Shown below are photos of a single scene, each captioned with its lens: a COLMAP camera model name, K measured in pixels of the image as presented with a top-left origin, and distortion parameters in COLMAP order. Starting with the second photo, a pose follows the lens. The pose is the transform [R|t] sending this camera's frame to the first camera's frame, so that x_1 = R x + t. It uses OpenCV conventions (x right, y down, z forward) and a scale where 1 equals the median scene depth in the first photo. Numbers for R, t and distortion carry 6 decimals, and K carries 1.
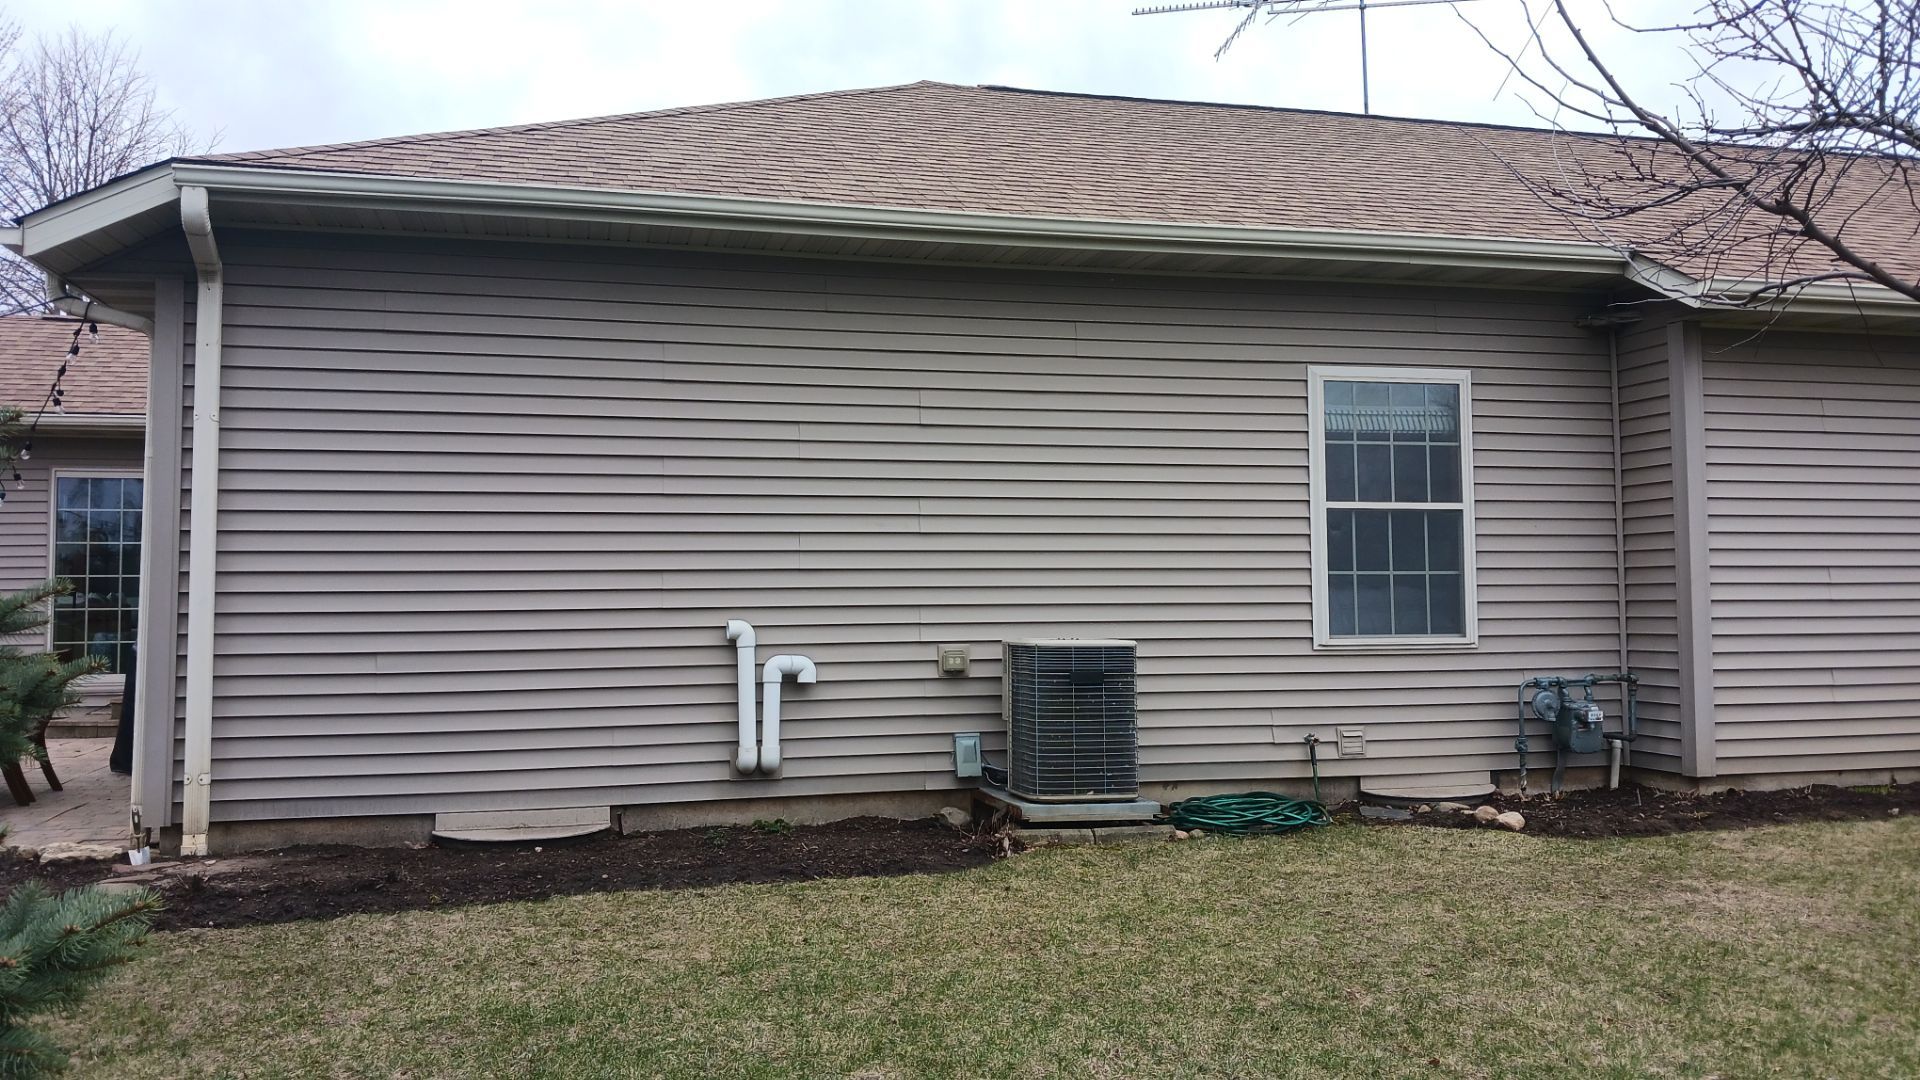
lens RADIAL K [[1527.2, 0, 1013.6], [0, 1527.2, 512.9], [0, 0, 1]] dist [0.088320, -0.087113]
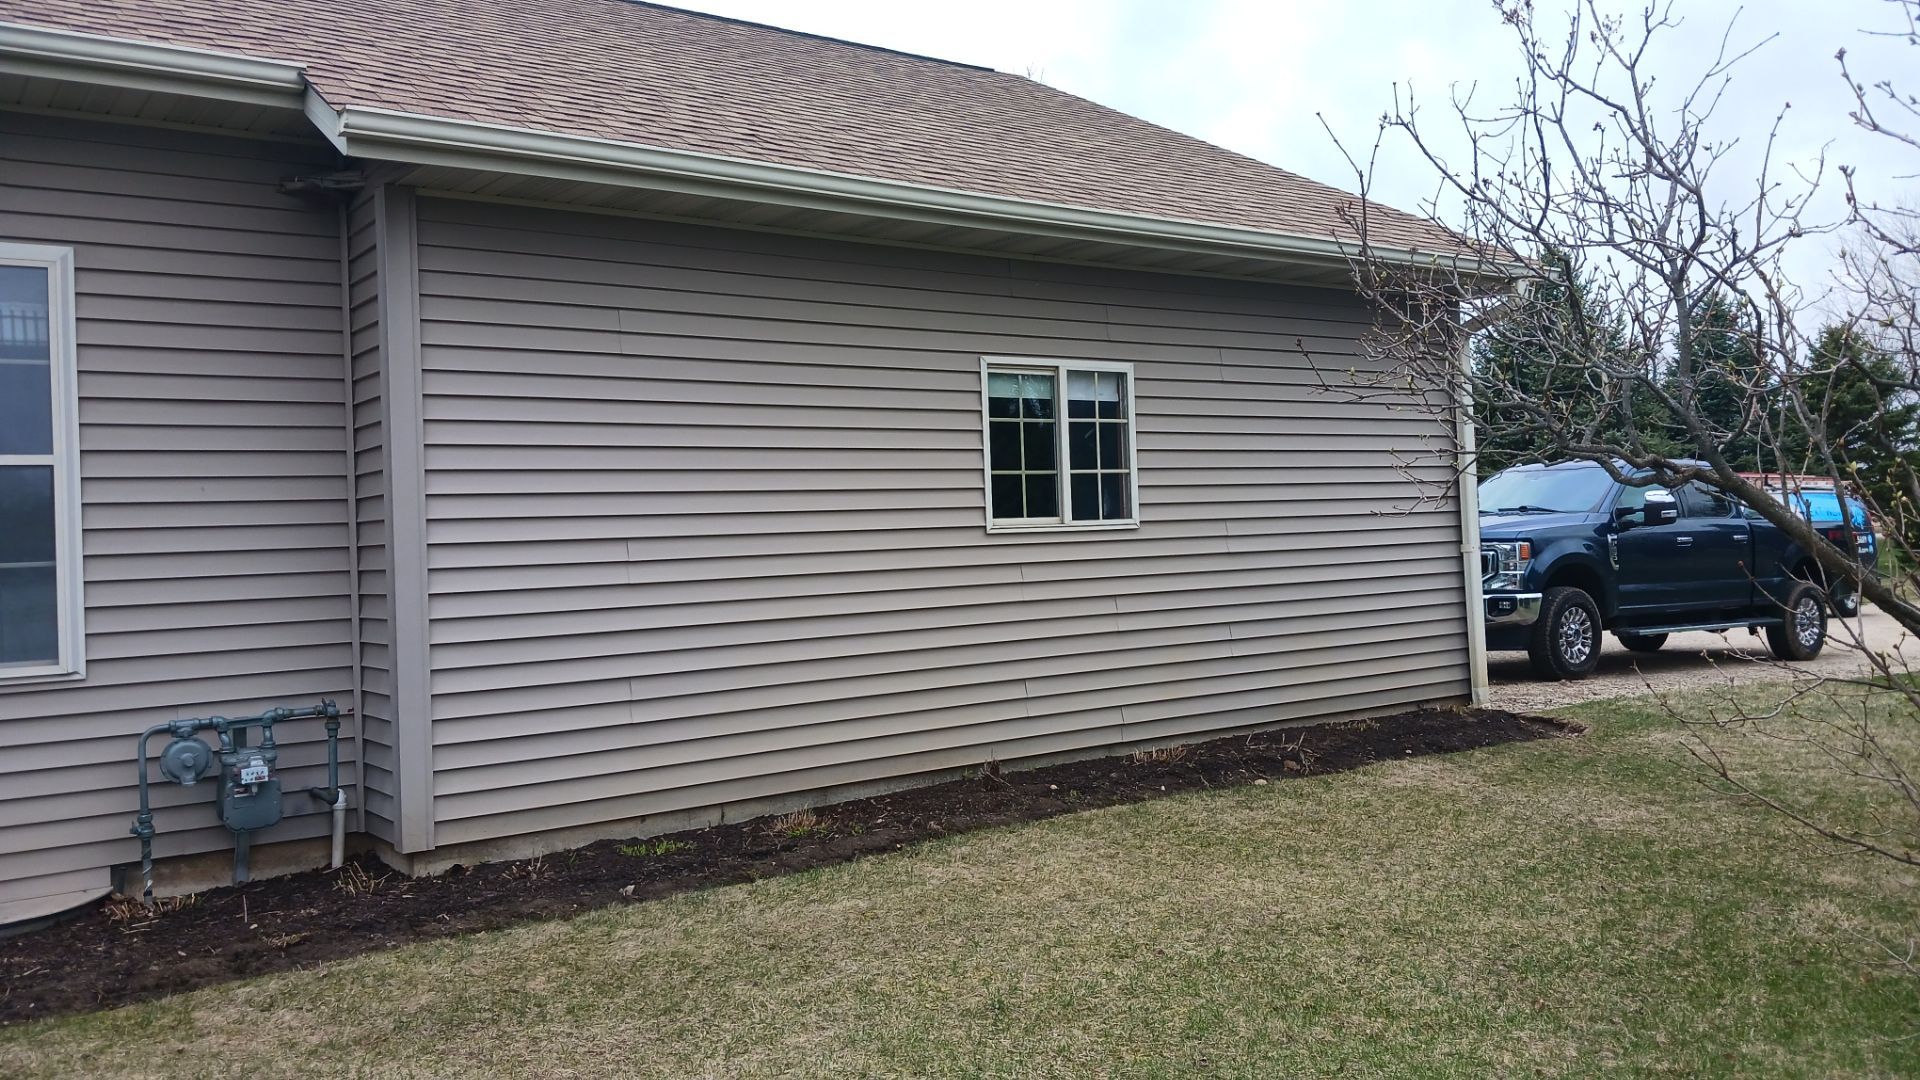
lens RADIAL K [[1486.9, 0, 964.4], [0, 1486.9, 505.6], [0, 0, 1]] dist [0.091053, -0.176207]
pose [[0.946580, -0.016743, 0.322034, 0.450510], [0.006126, 0.999405, 0.033953, -0.004054], [-0.322411, -0.030166, 0.946119, 0.287152]]
